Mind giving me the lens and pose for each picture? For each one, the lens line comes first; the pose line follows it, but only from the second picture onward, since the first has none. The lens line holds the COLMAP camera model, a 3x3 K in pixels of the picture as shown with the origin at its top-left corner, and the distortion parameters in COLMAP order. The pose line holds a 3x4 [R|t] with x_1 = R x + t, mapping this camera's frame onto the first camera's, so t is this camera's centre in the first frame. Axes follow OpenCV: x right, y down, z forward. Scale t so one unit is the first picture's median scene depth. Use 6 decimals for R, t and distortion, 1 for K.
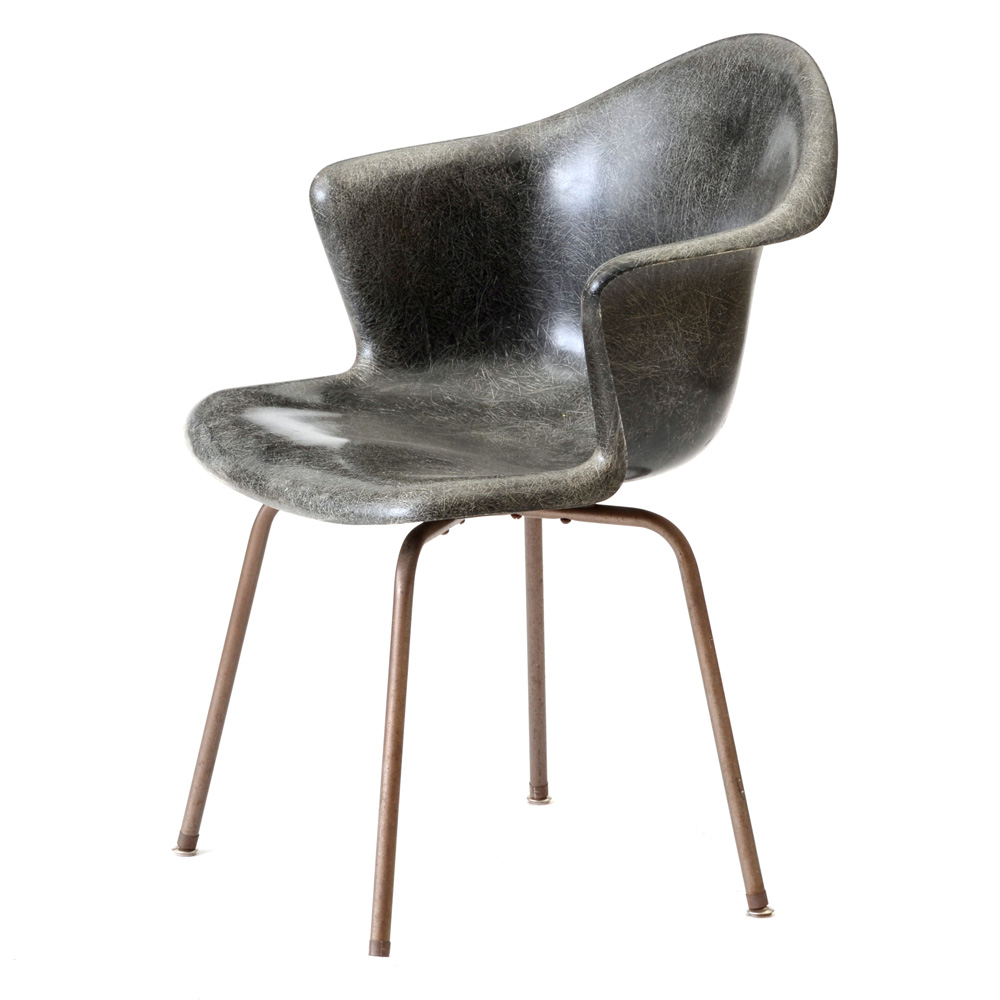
lens RADIAL K [[4764.1, 0, 514.8], [0, 4764.1, 467.7], [0, 0, 1]] dist [0.502136, 0.000000]
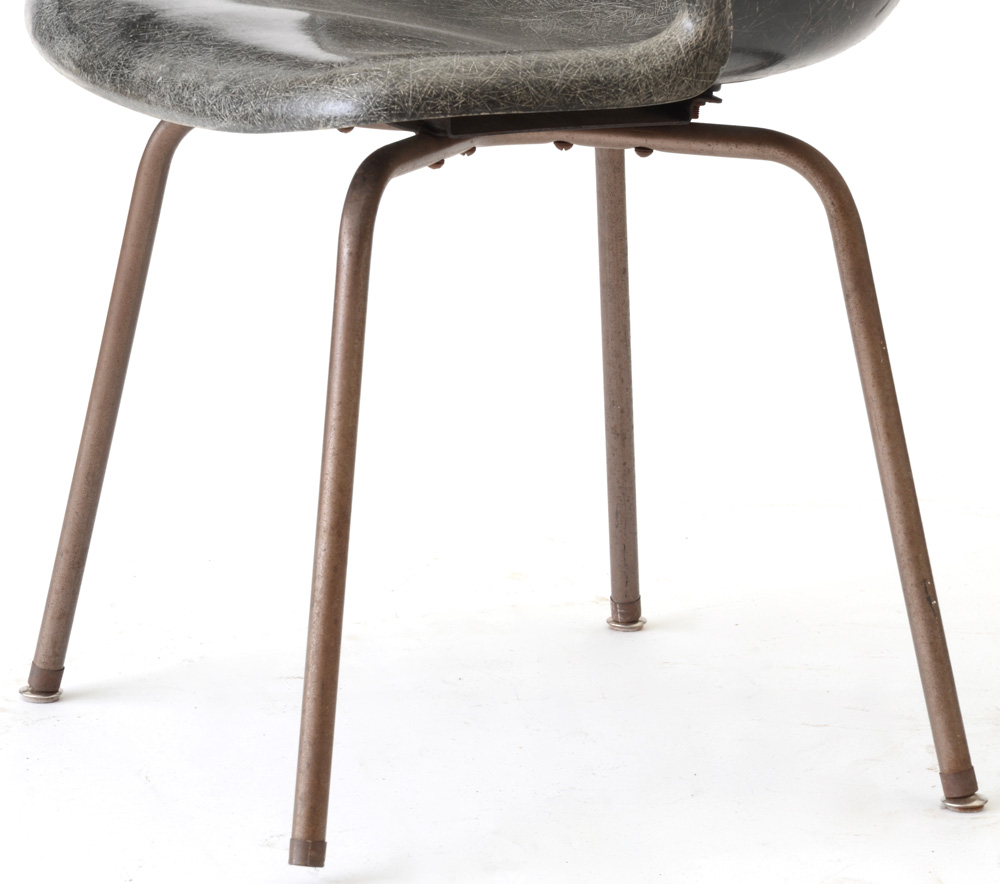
lens RADIAL K [[4911.6, 0, 509.9], [0, 4911.6, 442.4], [0, 0, 1]] dist [1.030850, 0.000000]
pose [[0.997723, 0.008210, -0.066945, 0.035979], [-0.007251, 0.999868, 0.014556, 0.039089], [0.067056, -0.014038, 0.997650, 0.376867]]
